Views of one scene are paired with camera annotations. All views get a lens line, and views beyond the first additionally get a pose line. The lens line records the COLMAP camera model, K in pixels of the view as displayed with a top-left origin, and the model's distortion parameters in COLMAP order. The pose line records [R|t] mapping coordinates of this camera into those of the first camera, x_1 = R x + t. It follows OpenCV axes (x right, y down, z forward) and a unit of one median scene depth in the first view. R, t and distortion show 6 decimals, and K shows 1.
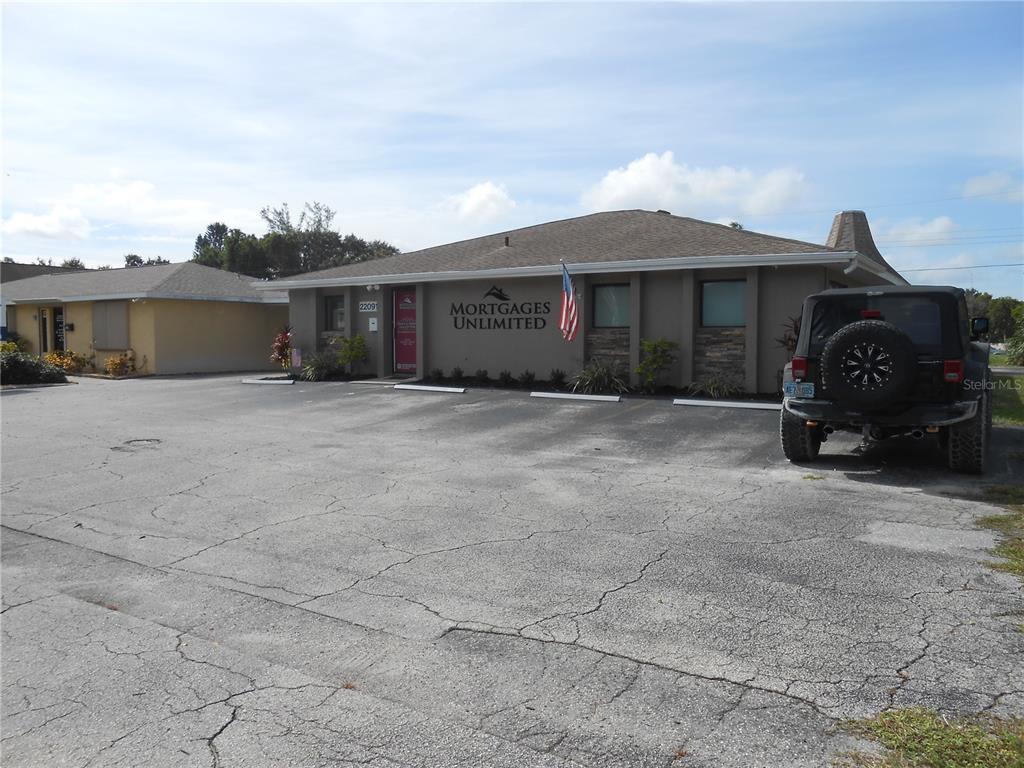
lens RADIAL K [[801.4, 0, 511.8], [0, 801.4, 382.8], [0, 0, 1]] dist [-0.038498, 0.053628]
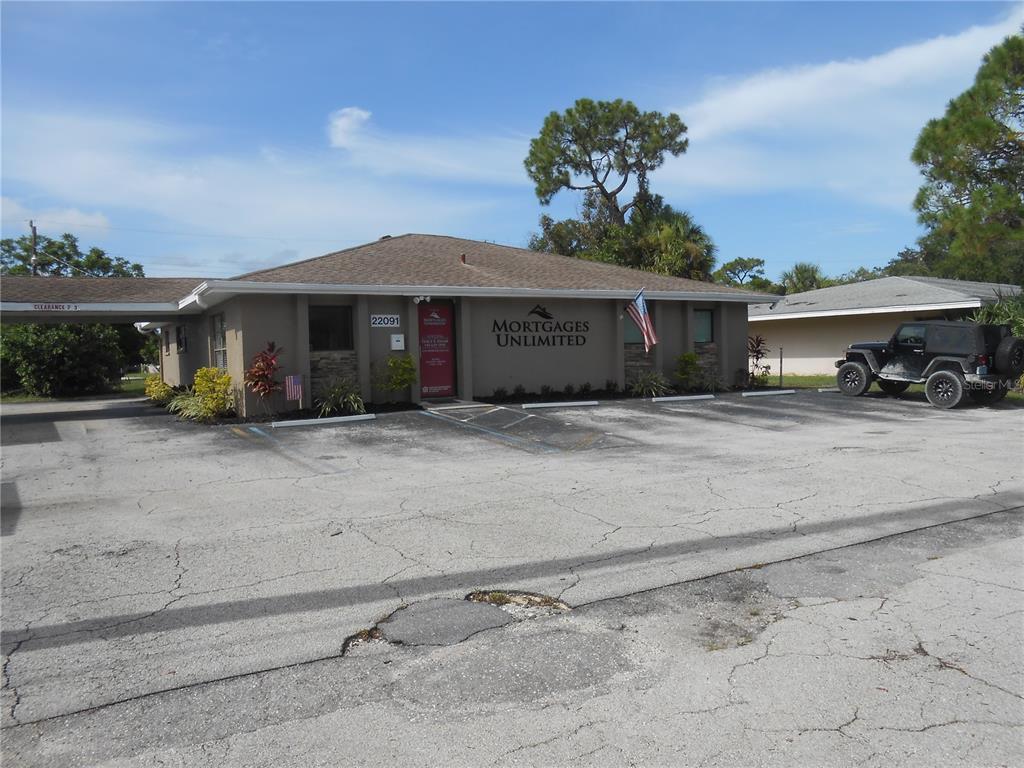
lens RADIAL K [[801.4, 0, 511.8], [0, 801.4, 385.6], [0, 0, 1]] dist [-0.038498, 0.053628]
pose [[0.419951, -0.051991, 0.906056, -0.982445], [0.069700, 0.997257, 0.024919, -0.043926], [-0.904866, 0.052688, 0.422423, 0.590719]]
